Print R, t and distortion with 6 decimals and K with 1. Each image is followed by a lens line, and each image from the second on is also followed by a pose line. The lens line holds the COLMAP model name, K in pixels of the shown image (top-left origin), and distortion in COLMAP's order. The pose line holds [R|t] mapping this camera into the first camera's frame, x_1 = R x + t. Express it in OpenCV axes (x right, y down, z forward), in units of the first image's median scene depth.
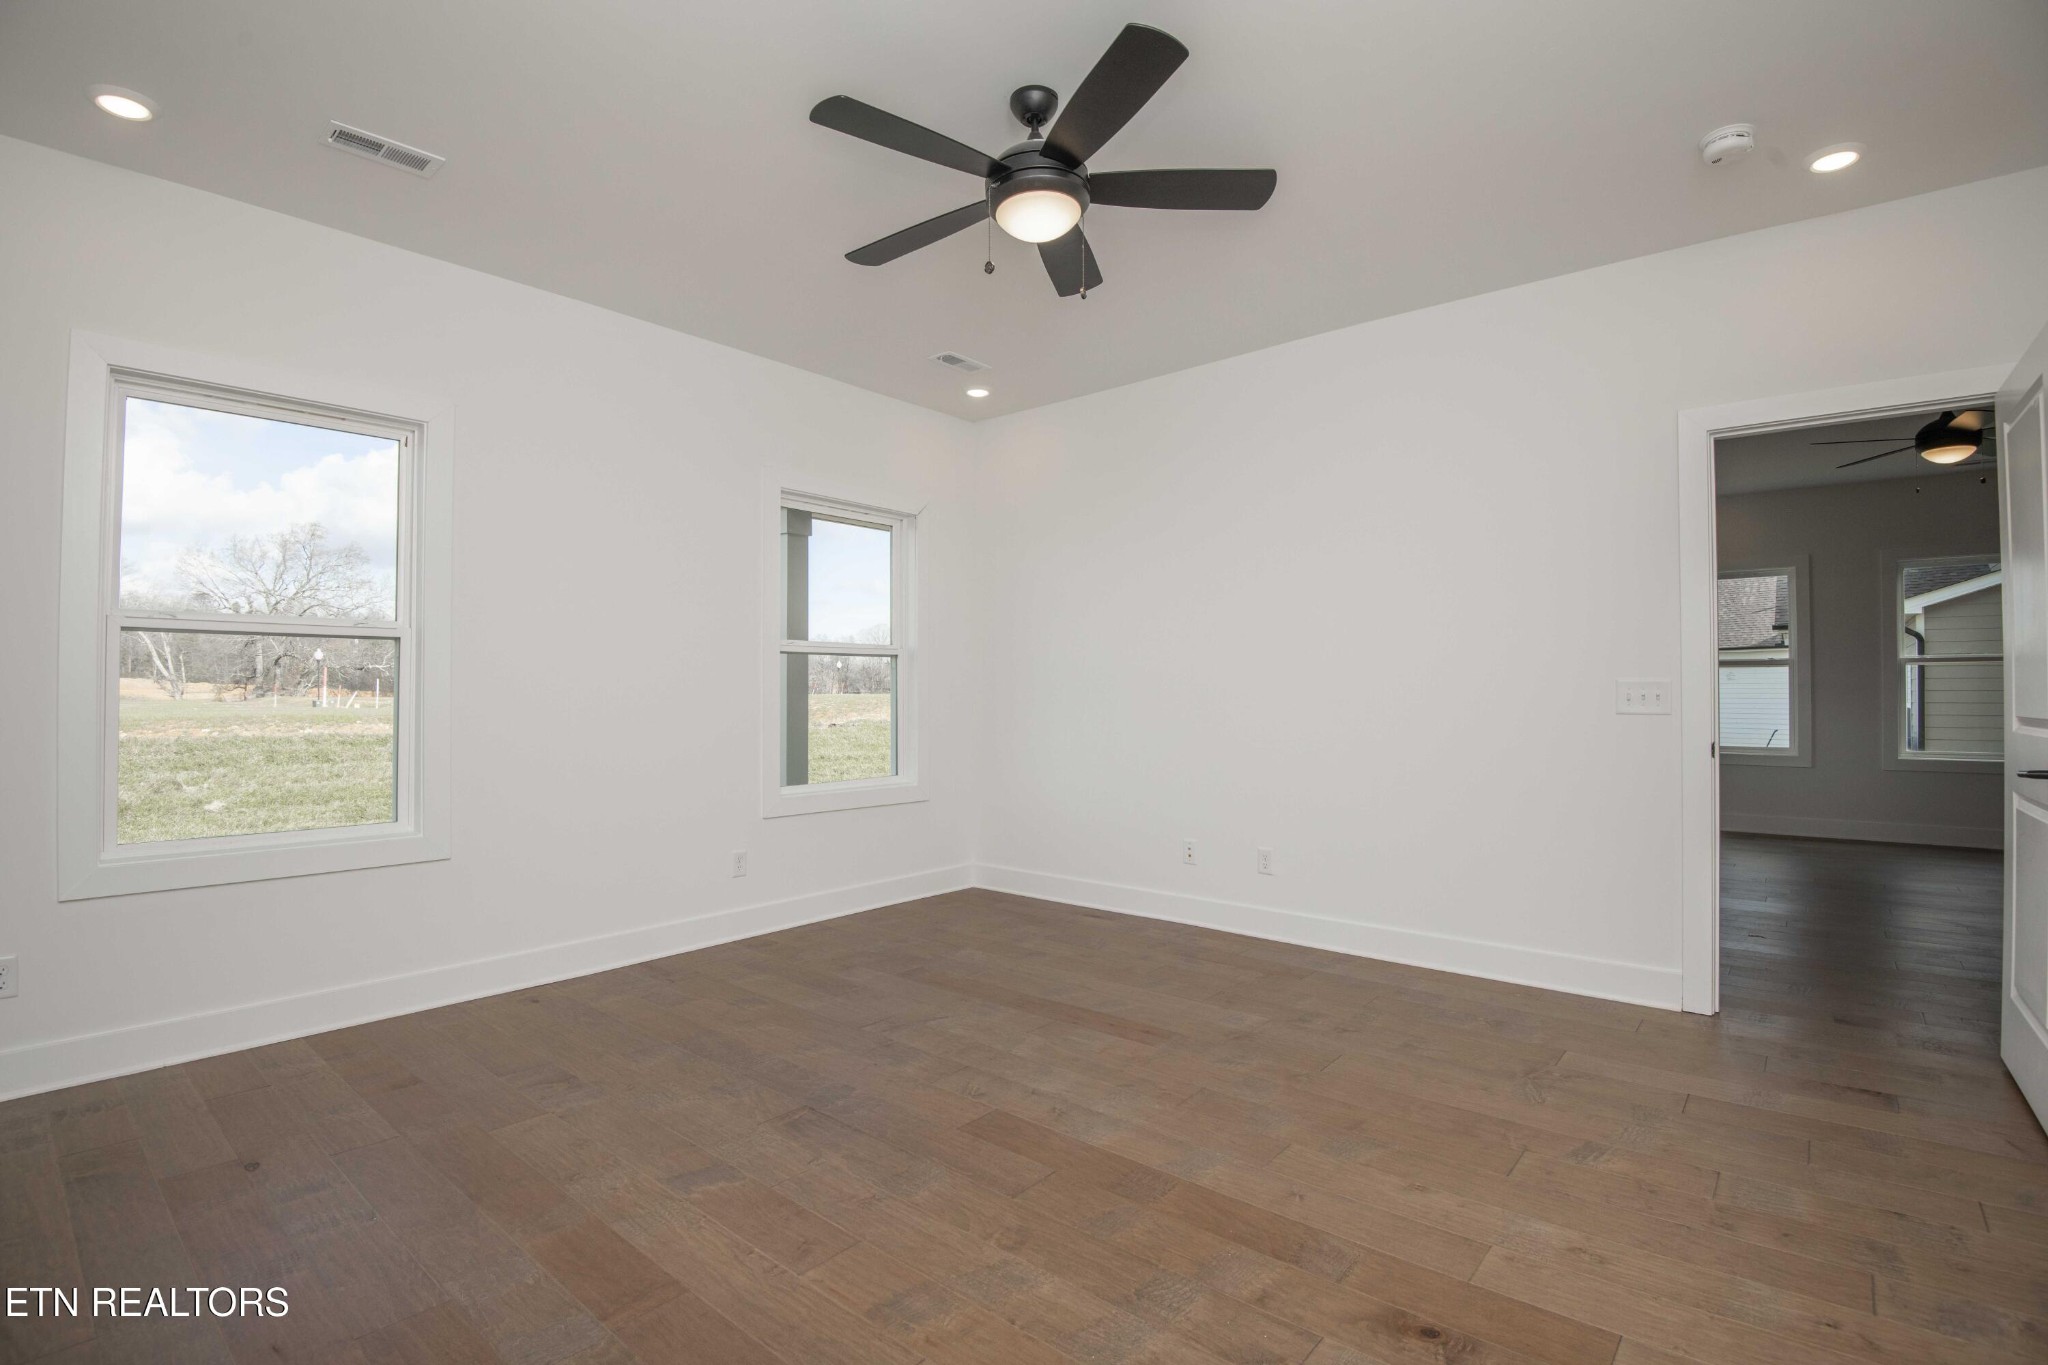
lens RADIAL K [[944.8, 0, 1030.0], [0, 944.8, 679.1], [0, 0, 1]] dist [-0.005002, -0.025737]
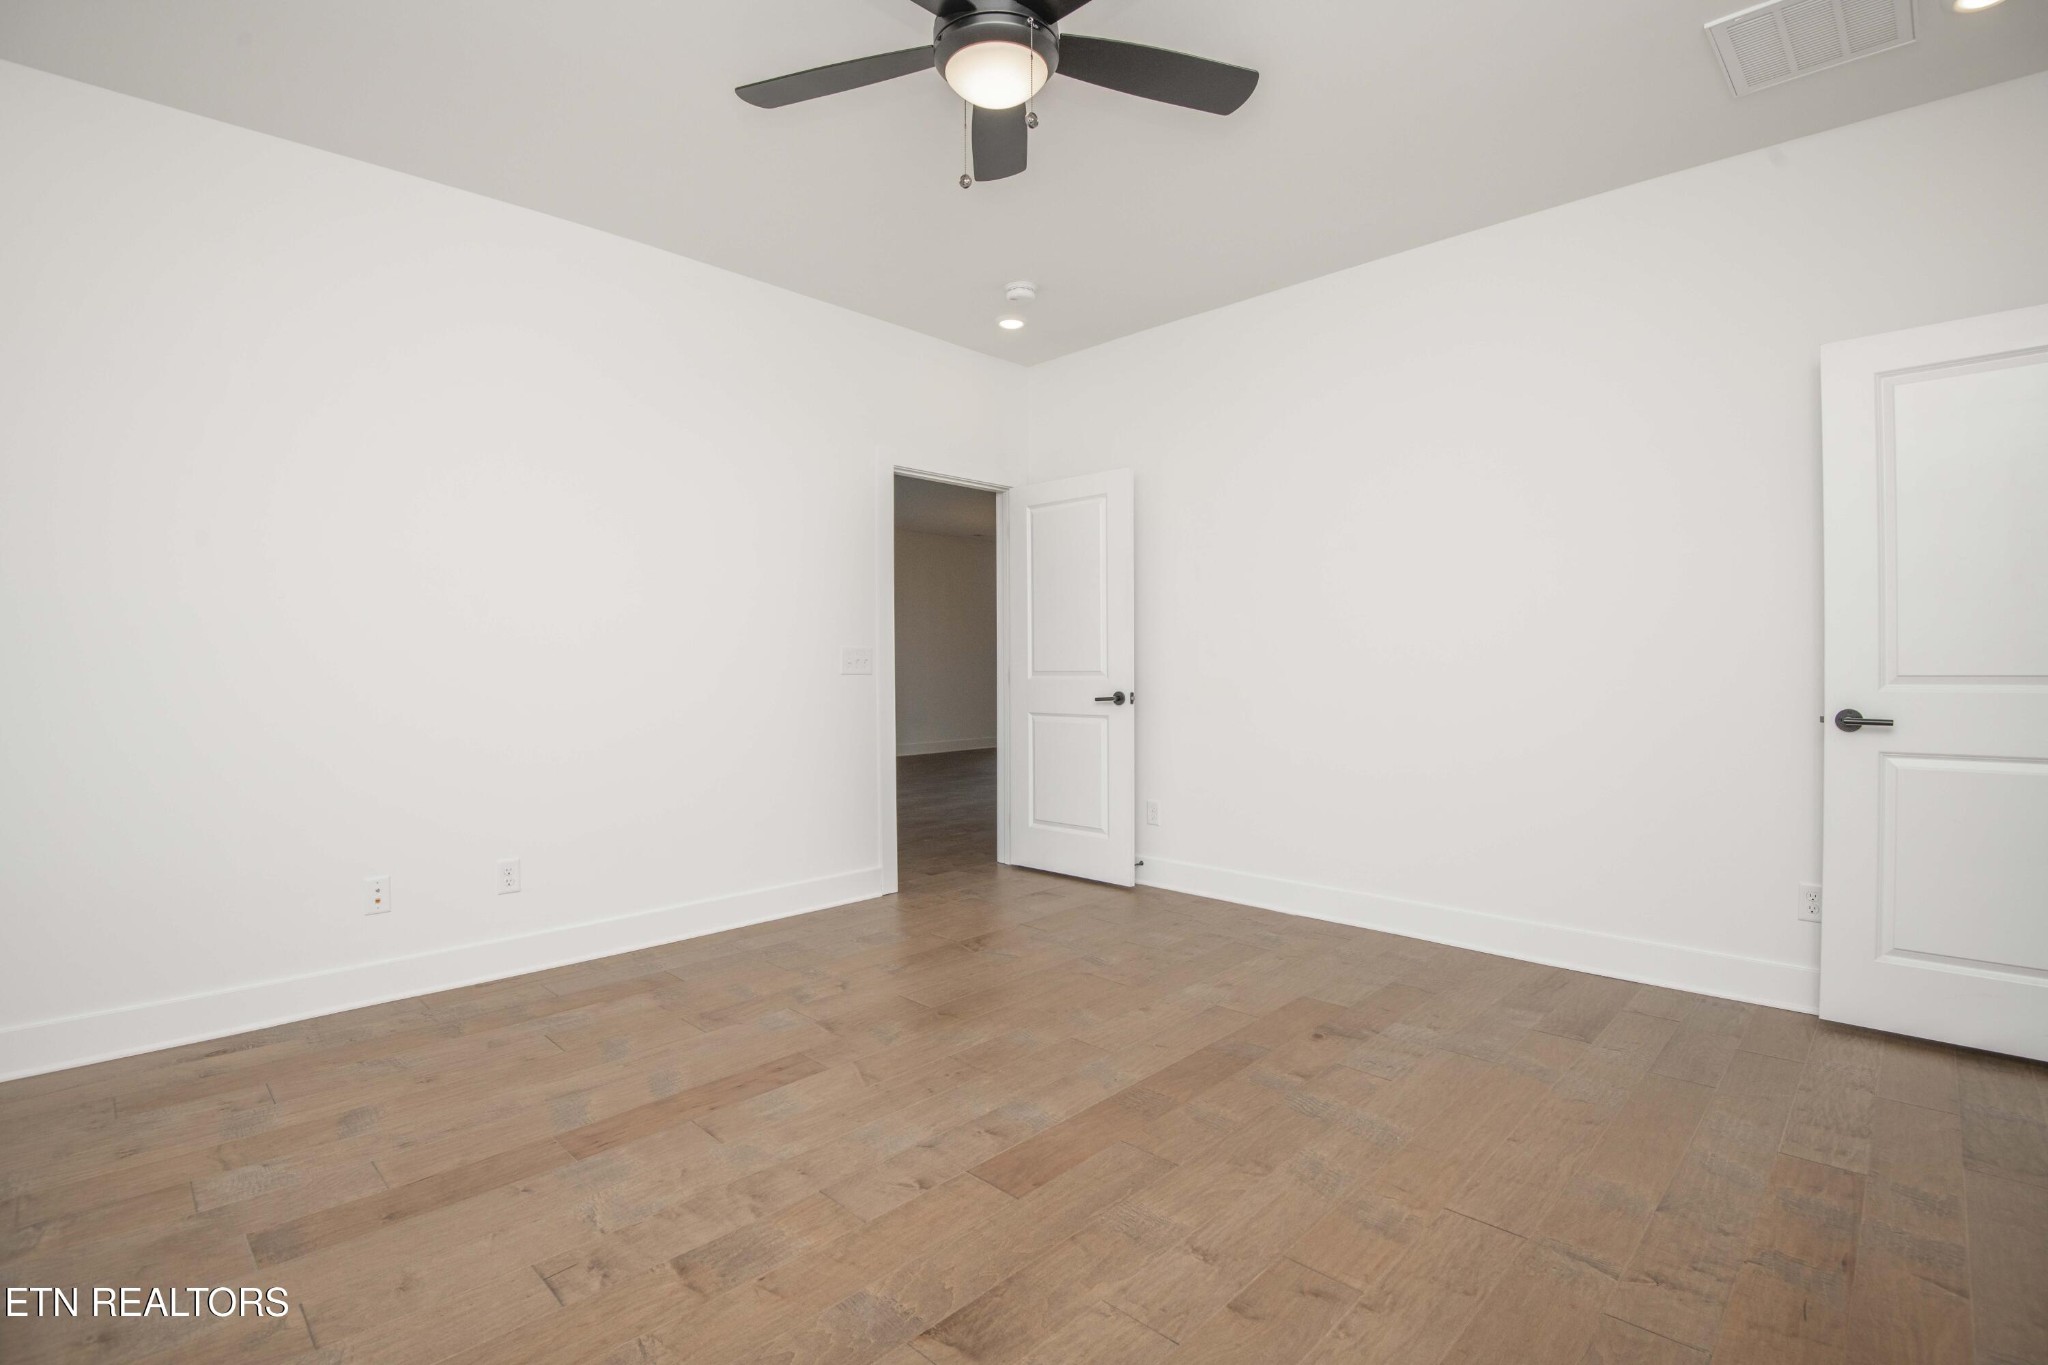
lens RADIAL K [[944.8, 0, 1030.0], [0, 944.8, 679.1], [0, 0, 1]] dist [-0.005002, -0.025737]
pose [[0.068550, -0.013832, 0.997552, -0.720510], [-0.009813, 0.999846, 0.014538, 0.026638], [-0.997599, -0.010786, 0.068404, 0.793426]]
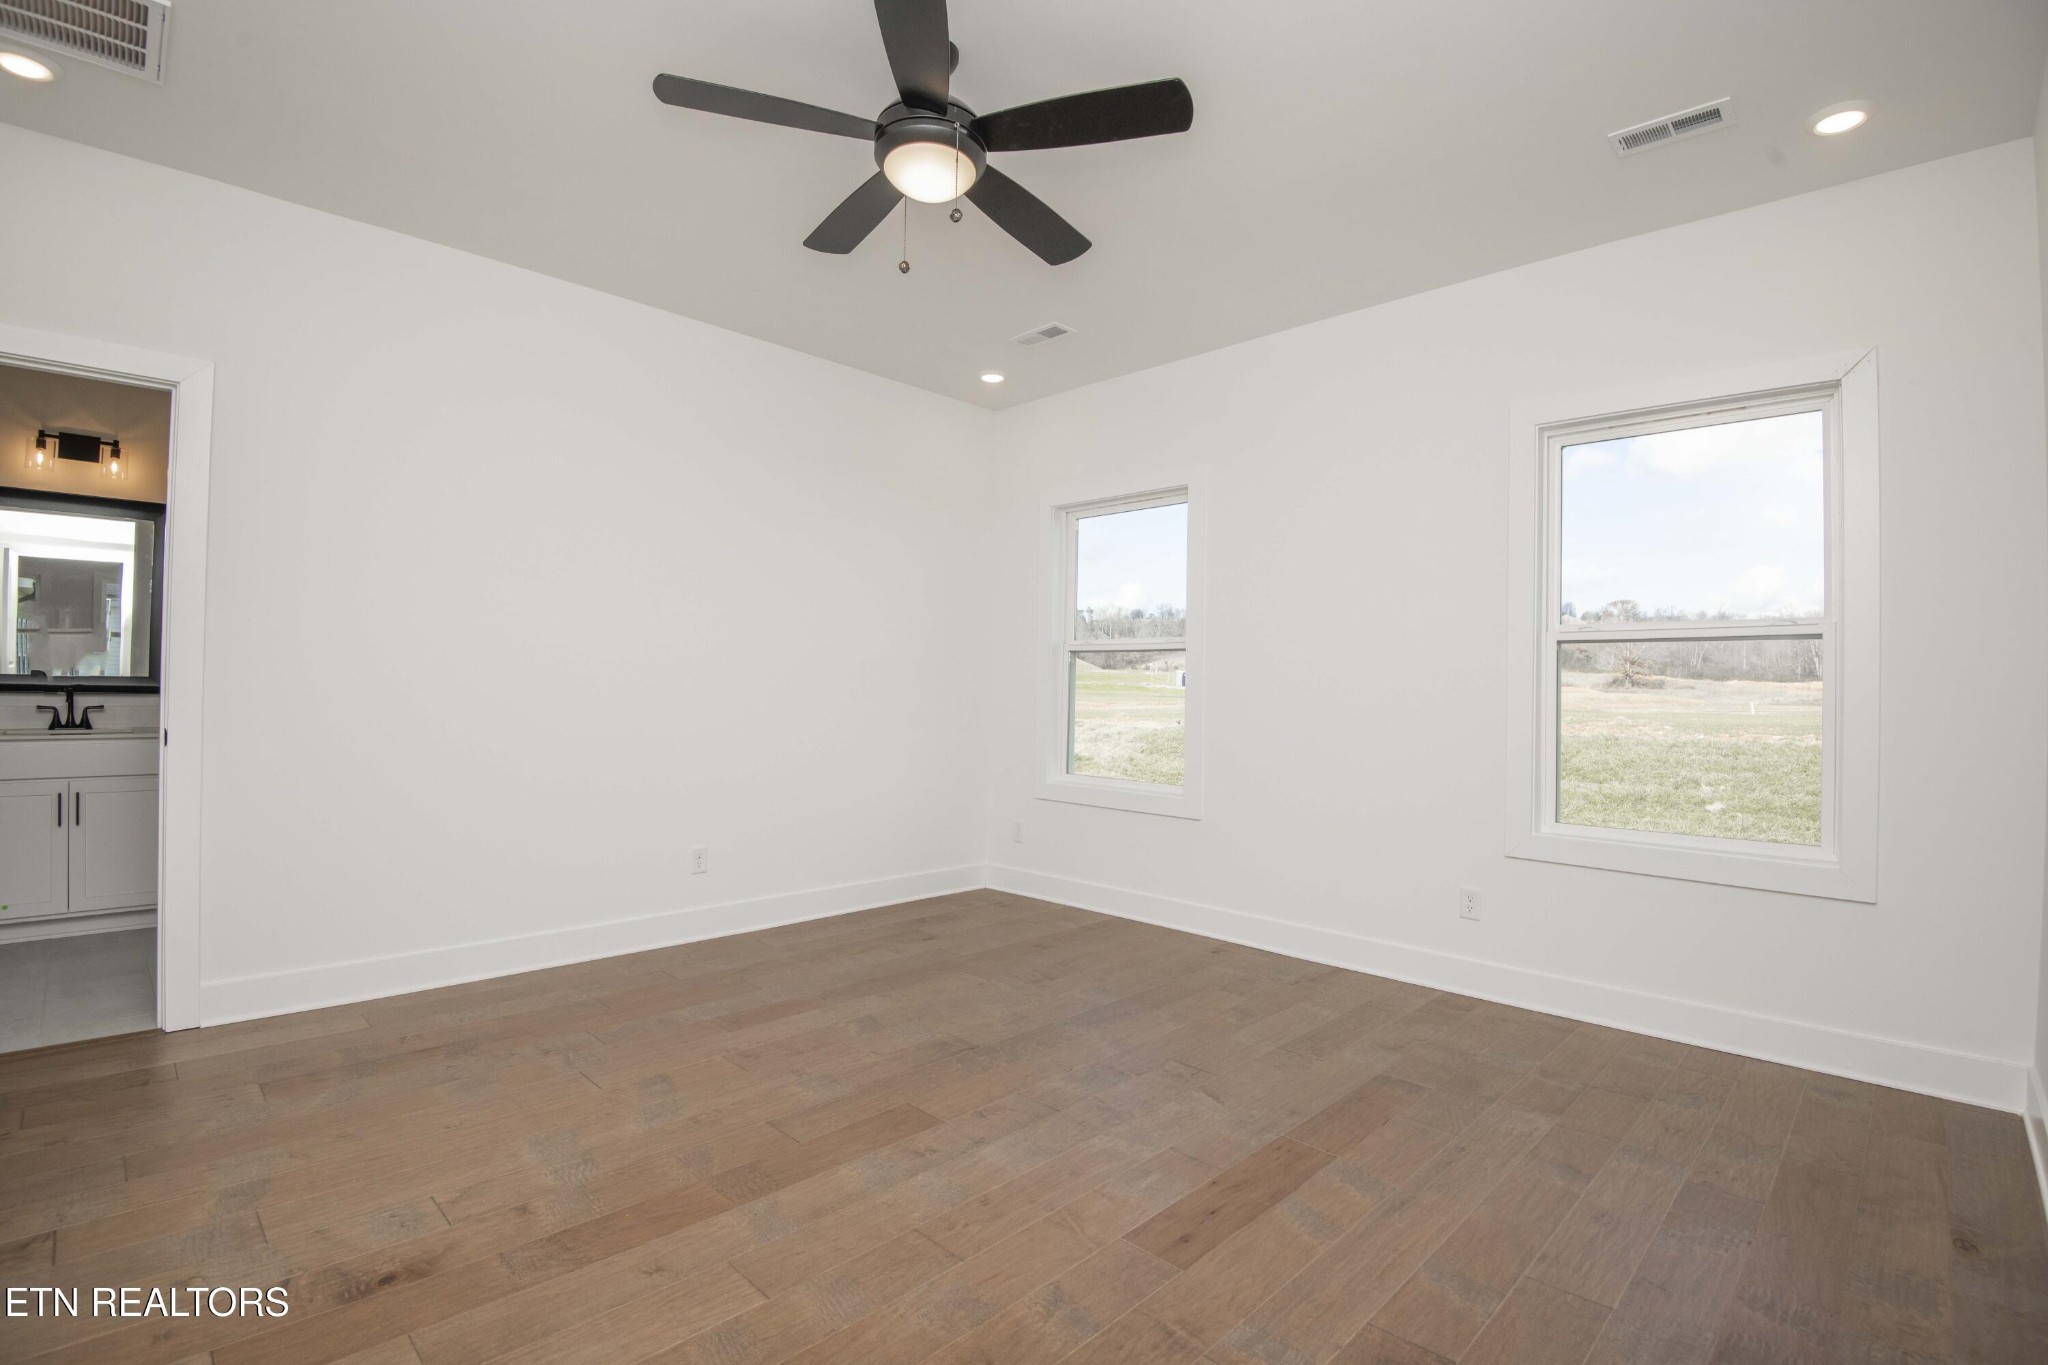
lens RADIAL K [[944.8, 0, 1030.0], [0, 944.8, 679.1], [0, 0, 1]] dist [-0.005002, -0.025737]
pose [[-0.071677, -0.010024, -0.997378, 0.807933], [-0.003180, 0.999947, -0.009821, 0.015067], [0.997423, 0.002468, -0.071705, 1.019478]]
